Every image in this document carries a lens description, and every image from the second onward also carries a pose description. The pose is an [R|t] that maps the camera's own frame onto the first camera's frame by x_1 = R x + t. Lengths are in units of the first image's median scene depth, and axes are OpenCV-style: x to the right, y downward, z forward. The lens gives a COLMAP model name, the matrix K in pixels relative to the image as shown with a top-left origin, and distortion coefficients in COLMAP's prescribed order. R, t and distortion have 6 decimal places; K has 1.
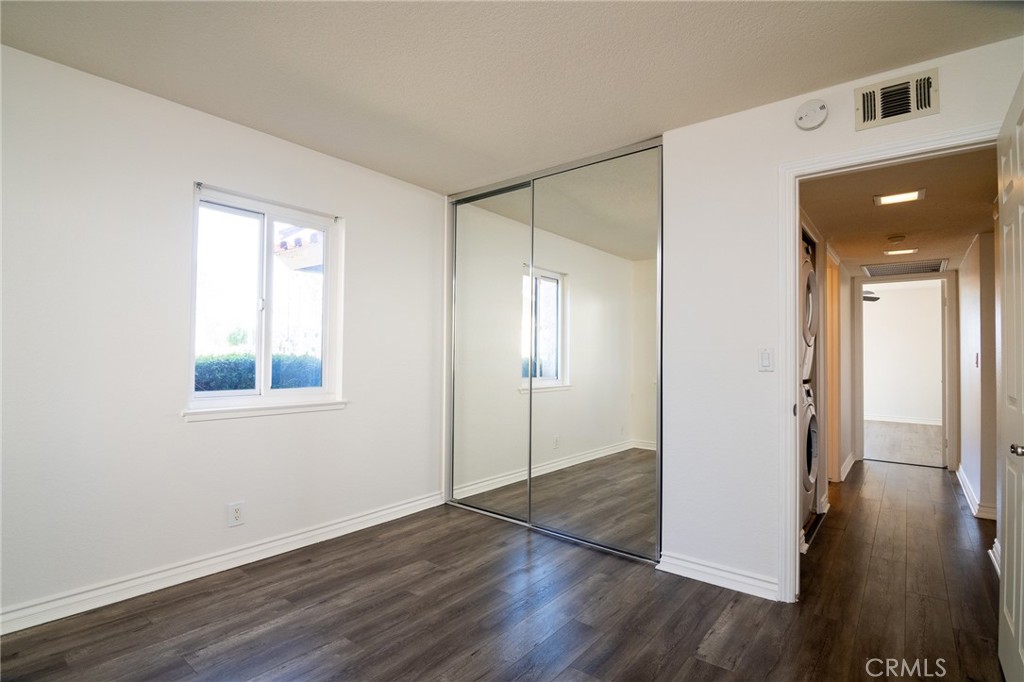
lens RADIAL K [[496.4, 0, 512.0], [0, 496.4, 341.0], [0, 0, 1]] dist [-0.033828, -0.000363]
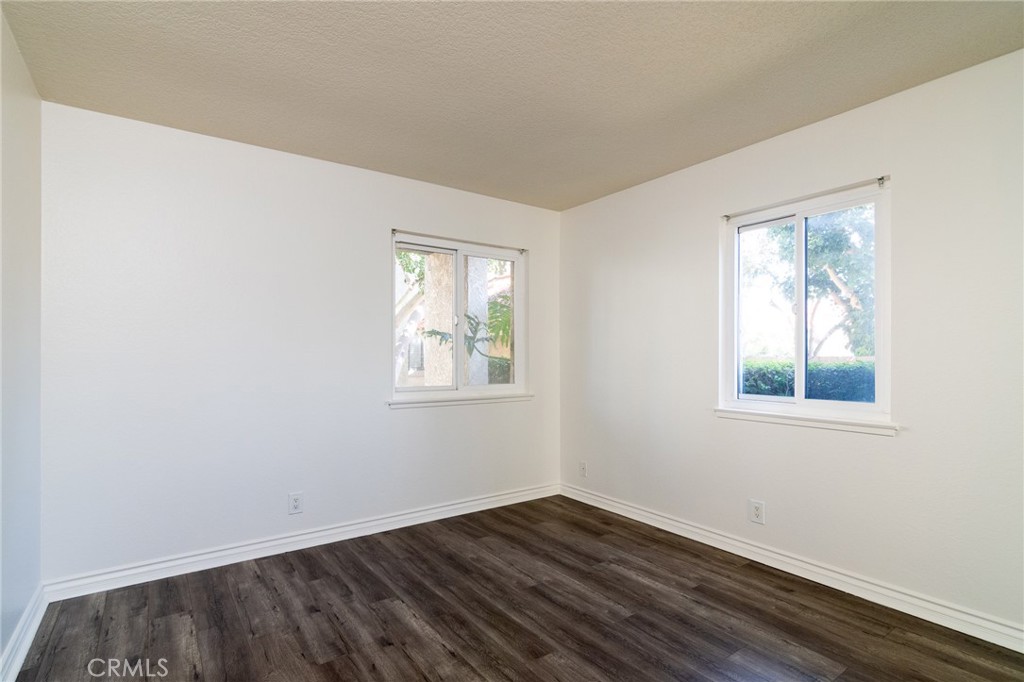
lens RADIAL K [[503.2, 0, 514.2], [0, 503.2, 350.6], [0, 0, 1]] dist [0.001077, 0.000327]
pose [[-0.263961, -0.018148, -0.964363, 0.666672], [0.020632, 0.999488, -0.024457, 0.020864], [0.964313, -0.026352, -0.263452, 0.823692]]
